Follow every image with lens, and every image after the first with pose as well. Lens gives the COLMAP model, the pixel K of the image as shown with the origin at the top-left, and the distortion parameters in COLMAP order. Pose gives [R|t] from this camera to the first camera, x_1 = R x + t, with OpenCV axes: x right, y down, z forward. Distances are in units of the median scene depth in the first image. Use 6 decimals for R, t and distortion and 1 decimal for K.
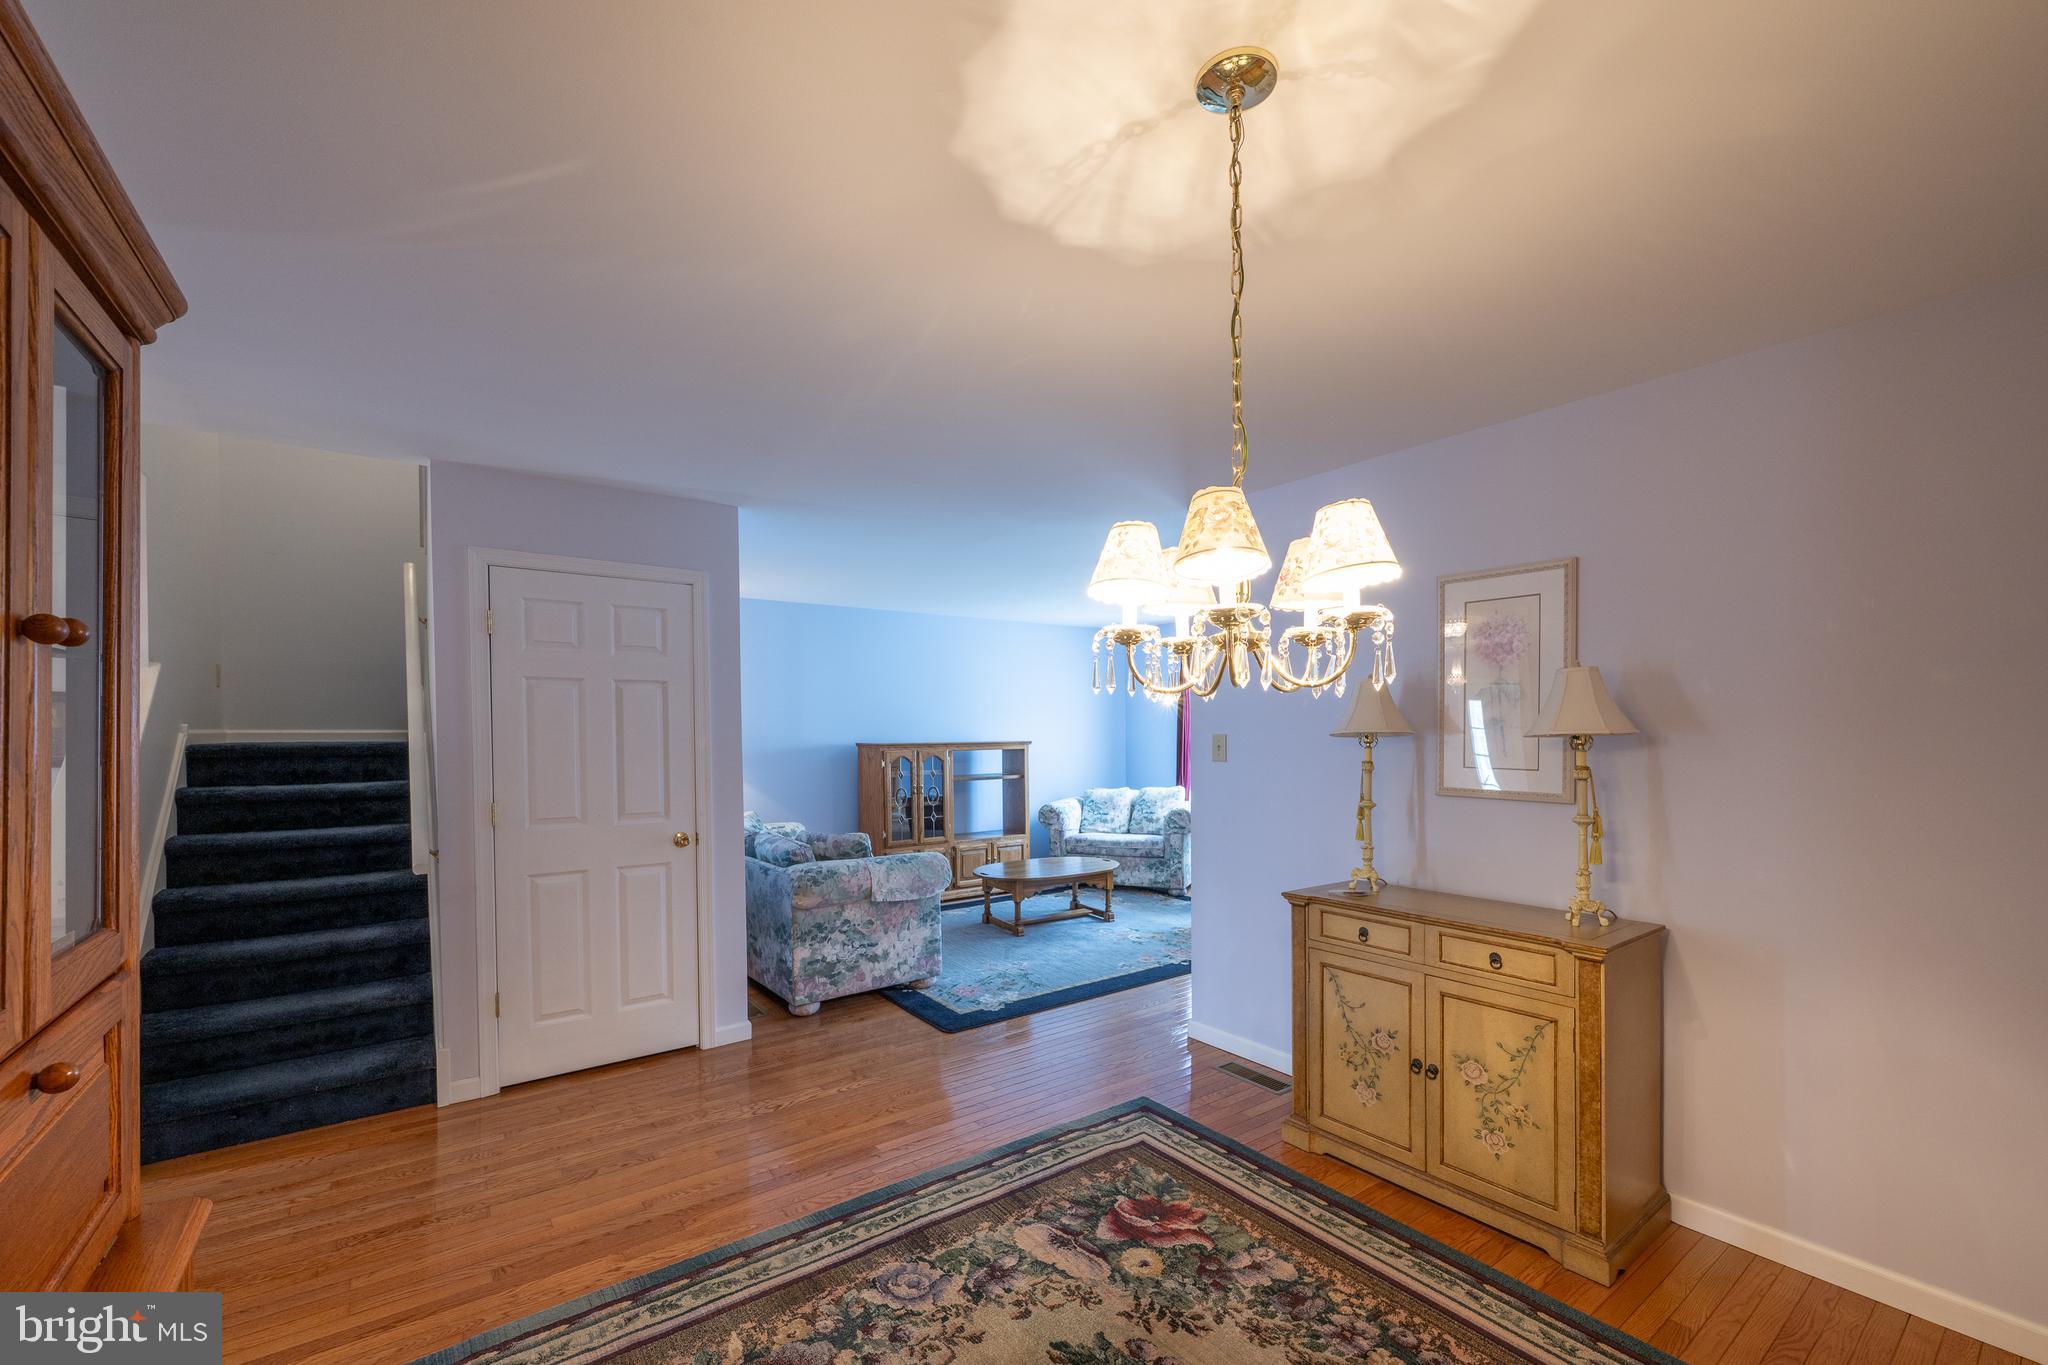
lens RADIAL K [[835.4, 0, 1002.7], [0, 835.4, 745.0], [0, 0, 1]] dist [0.003216, 0.000200]
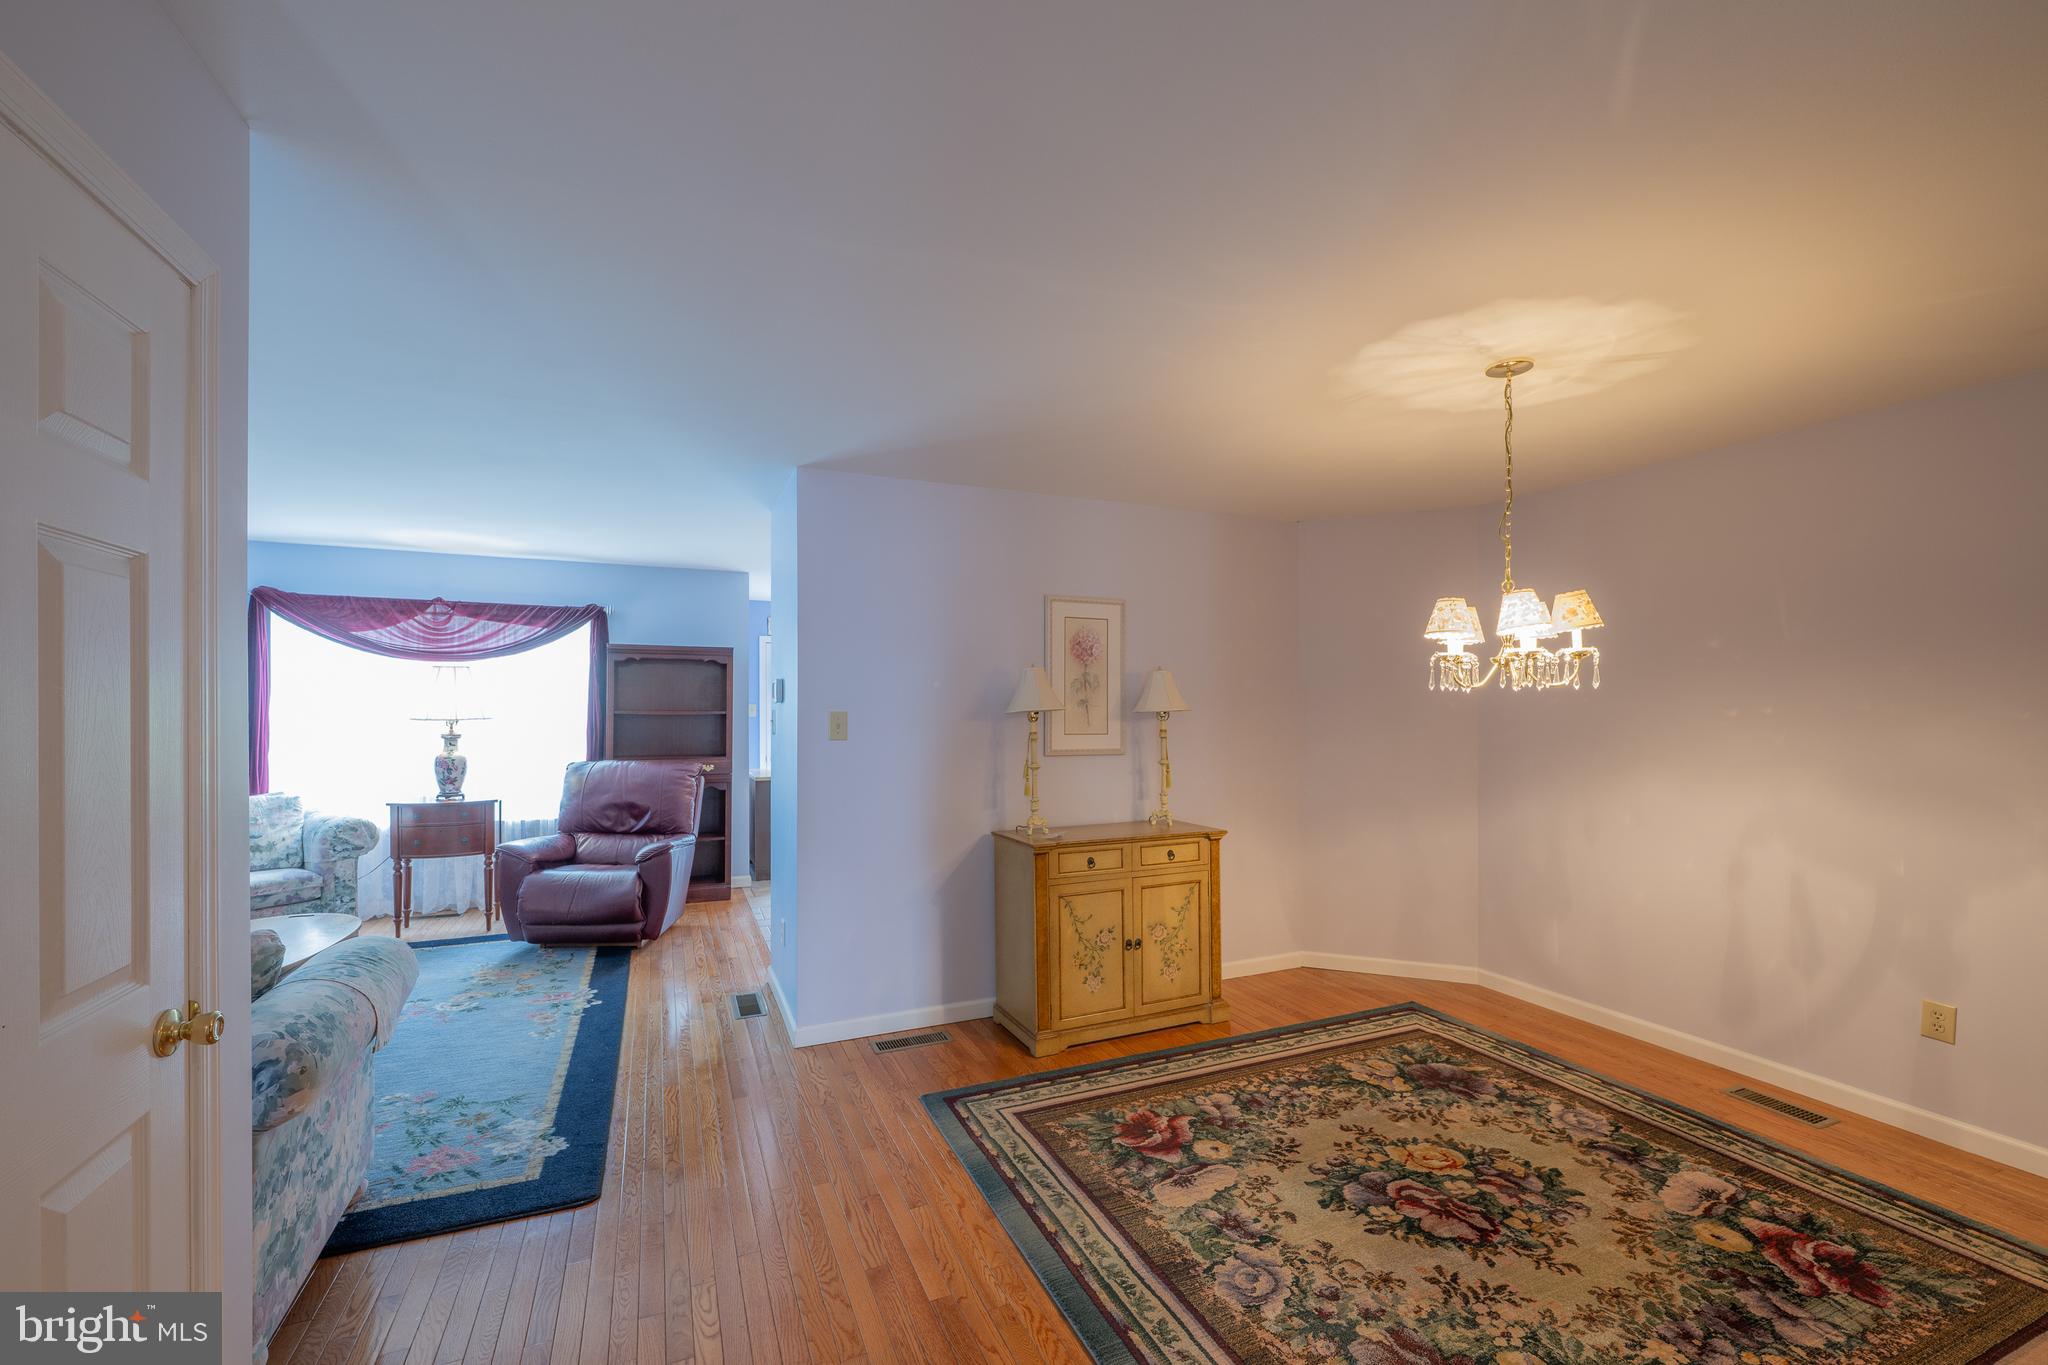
lens RADIAL K [[835.4, 0, 1025.4], [0, 835.4, 702.1], [0, 0, 1]] dist [0.003216, 0.000200]
pose [[0.207697, 0.012448, 0.978114, -0.853227], [0.012611, 0.999802, -0.015402, -0.006404], [-0.978112, 0.015534, 0.207499, 0.800399]]
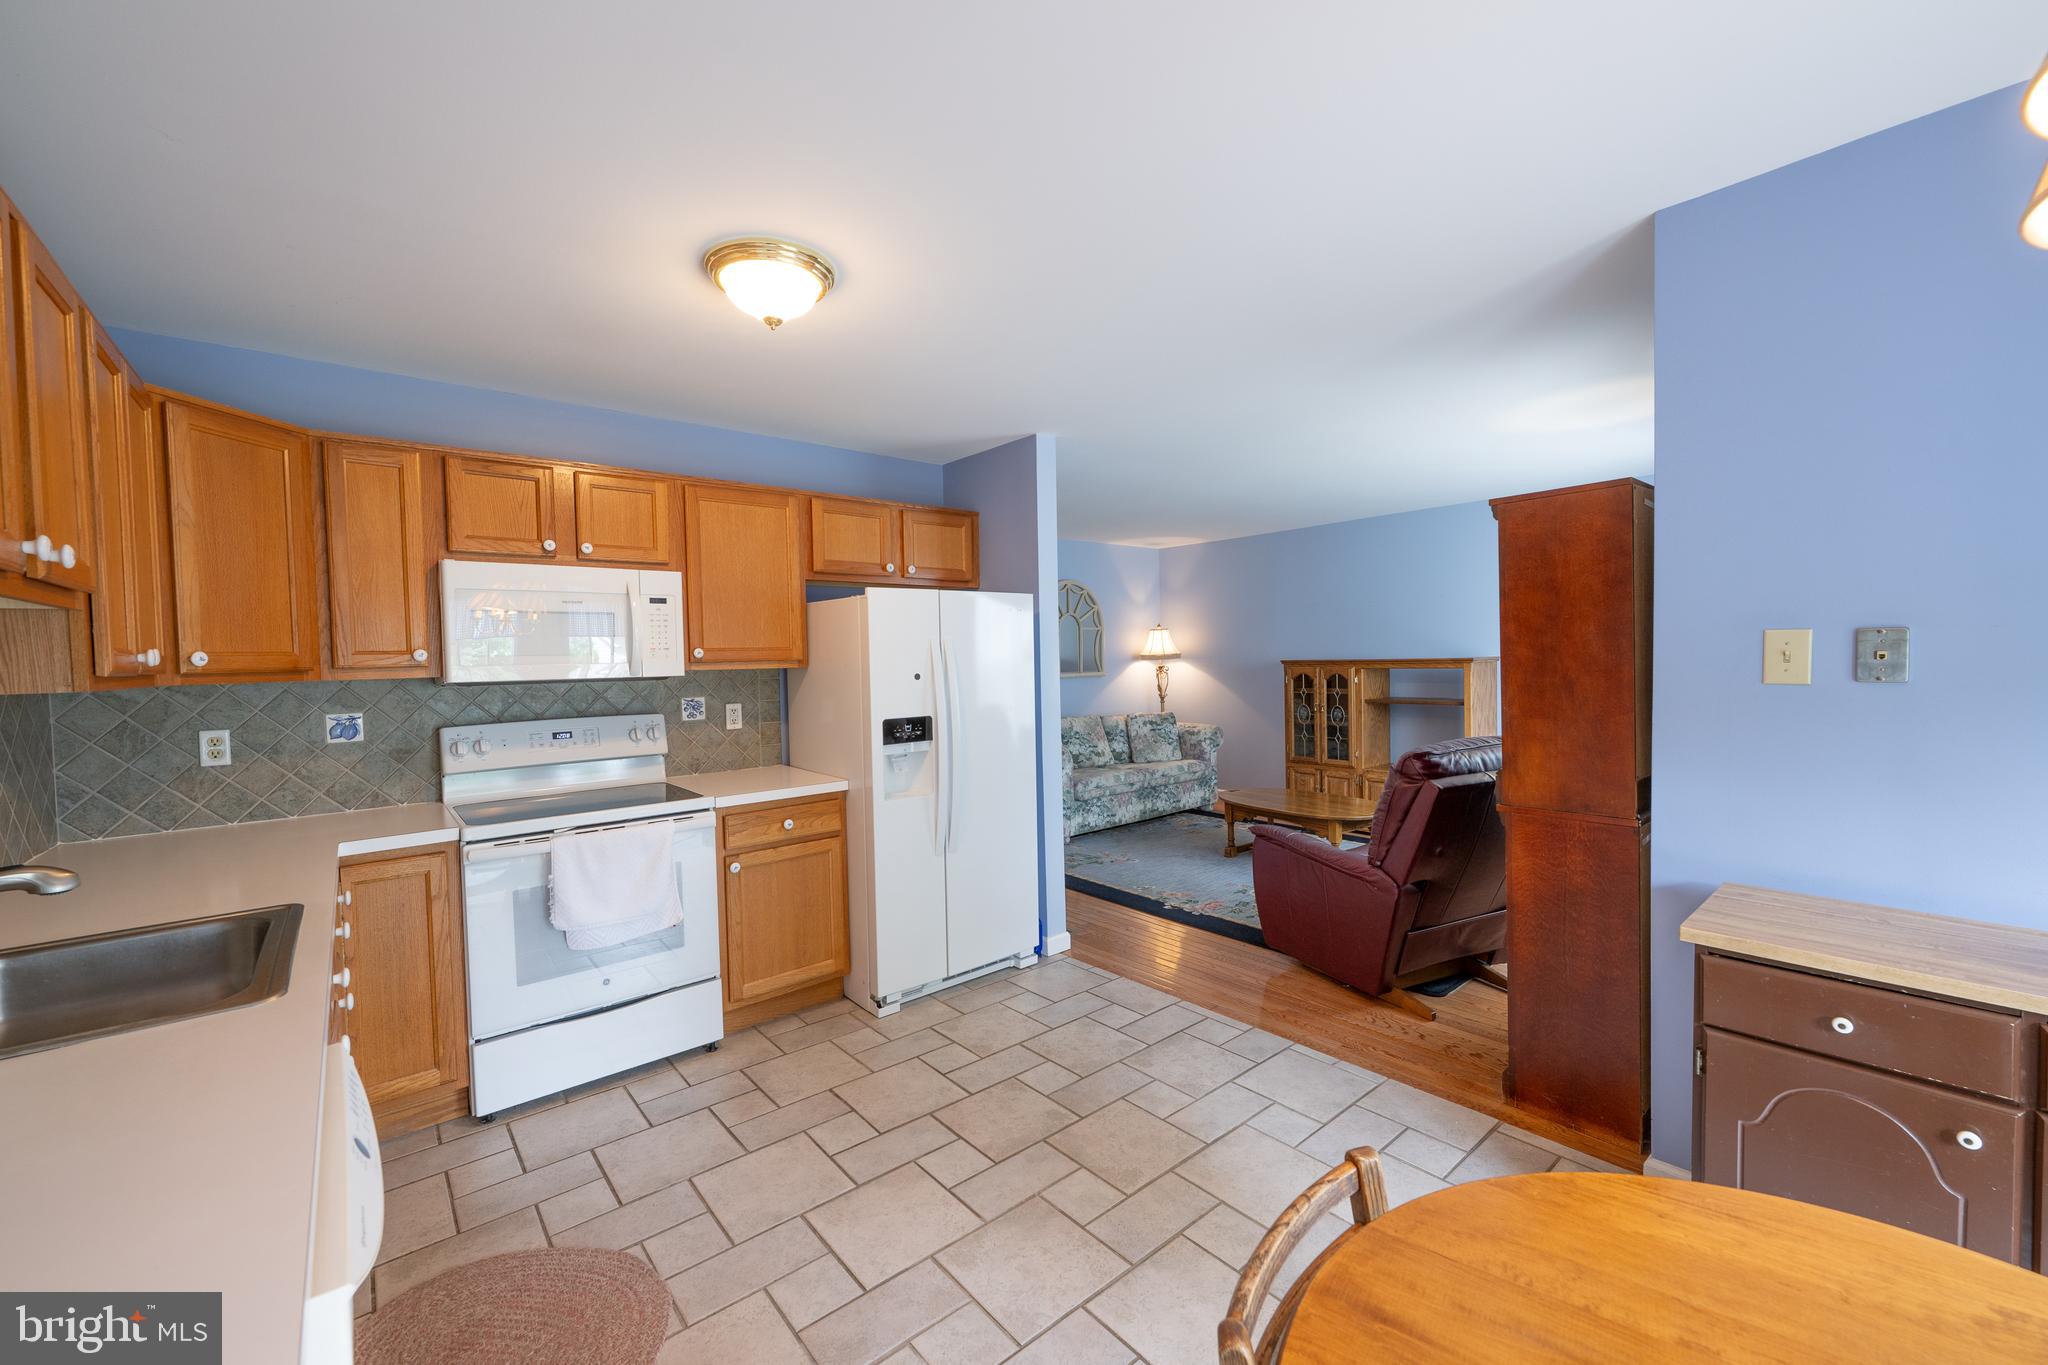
lens RADIAL K [[835.4, 0, 1015.9], [0, 835.4, 678.0], [0, 0, 1]] dist [0.003216, 0.000200]
pose [[0.067027, 0.035770, -0.997110, 2.022618], [0.000488, 0.999356, 0.035884, -0.038044], [0.997751, -0.002891, 0.066966, 1.409411]]
